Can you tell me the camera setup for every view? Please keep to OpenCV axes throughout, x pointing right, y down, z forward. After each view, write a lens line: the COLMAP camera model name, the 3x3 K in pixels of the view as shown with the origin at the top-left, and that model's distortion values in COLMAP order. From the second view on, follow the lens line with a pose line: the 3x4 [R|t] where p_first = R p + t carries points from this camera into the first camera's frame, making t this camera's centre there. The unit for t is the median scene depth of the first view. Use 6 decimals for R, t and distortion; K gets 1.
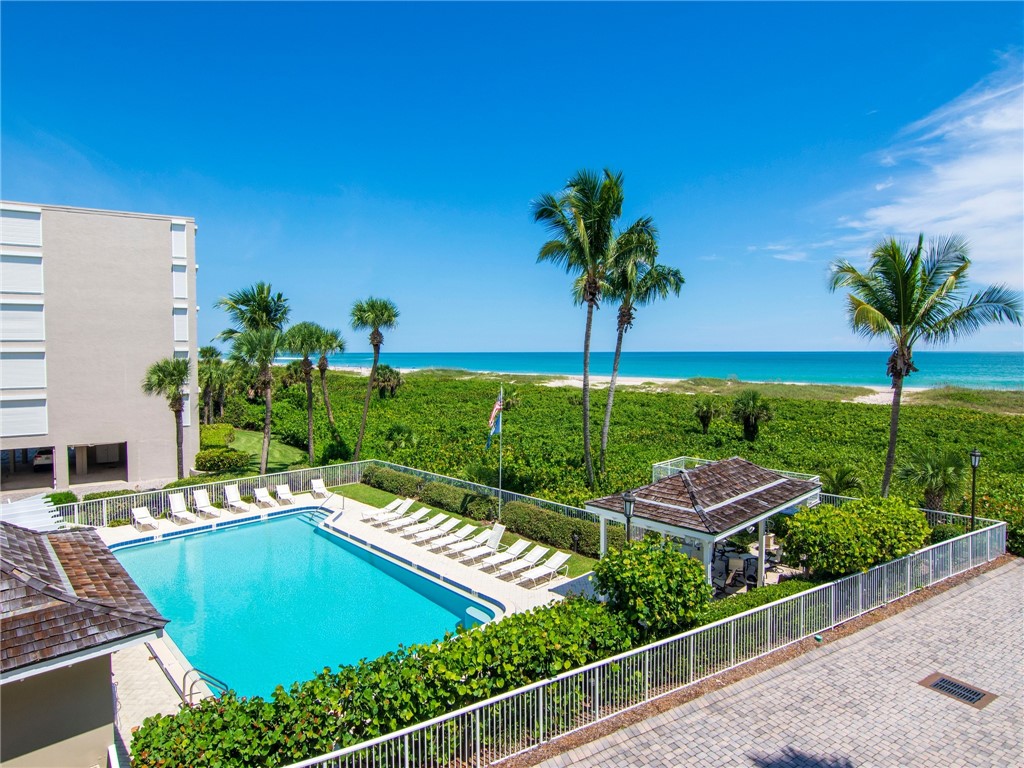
lens RADIAL K [[606.5, 0, 512.0], [0, 606.5, 384.0], [0, 0, 1]] dist [0.004361, 0.001942]
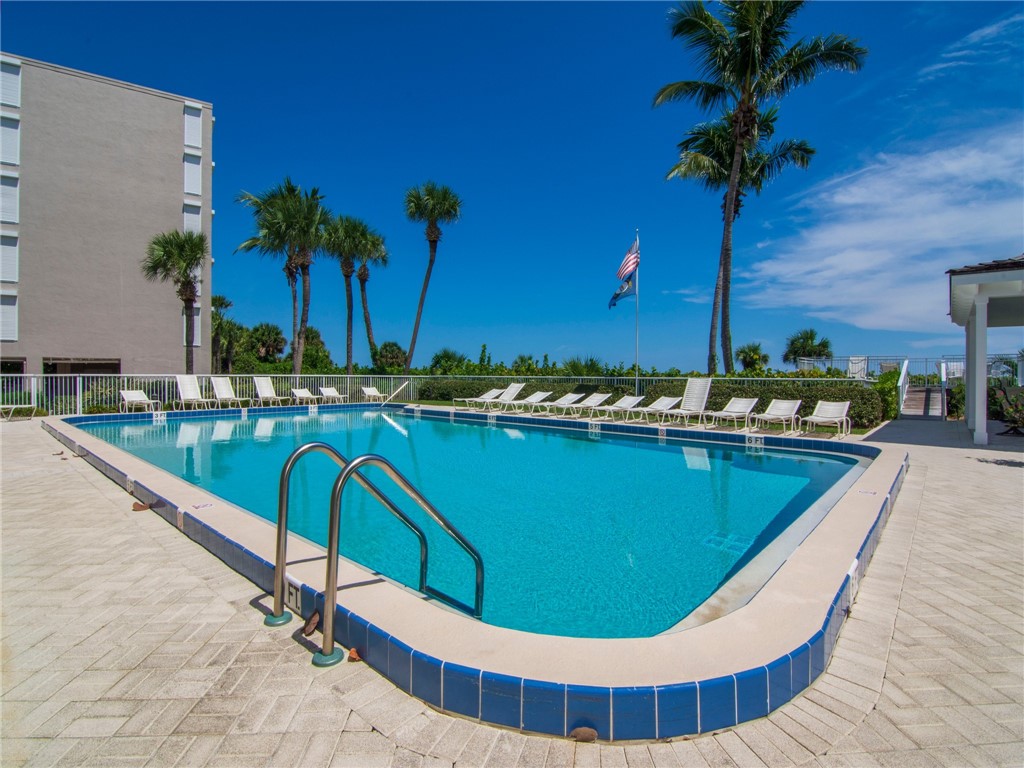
lens RADIAL K [[508.7, 0, 498.8], [0, 508.7, 375.4], [0, 0, 1]] dist [-0.003513, 0.000691]
pose [[0.997904, -0.013191, 0.063347, -0.167337], [0.017690, 0.997320, -0.070998, 0.169512], [-0.062241, 0.071970, 0.995463, 0.285411]]
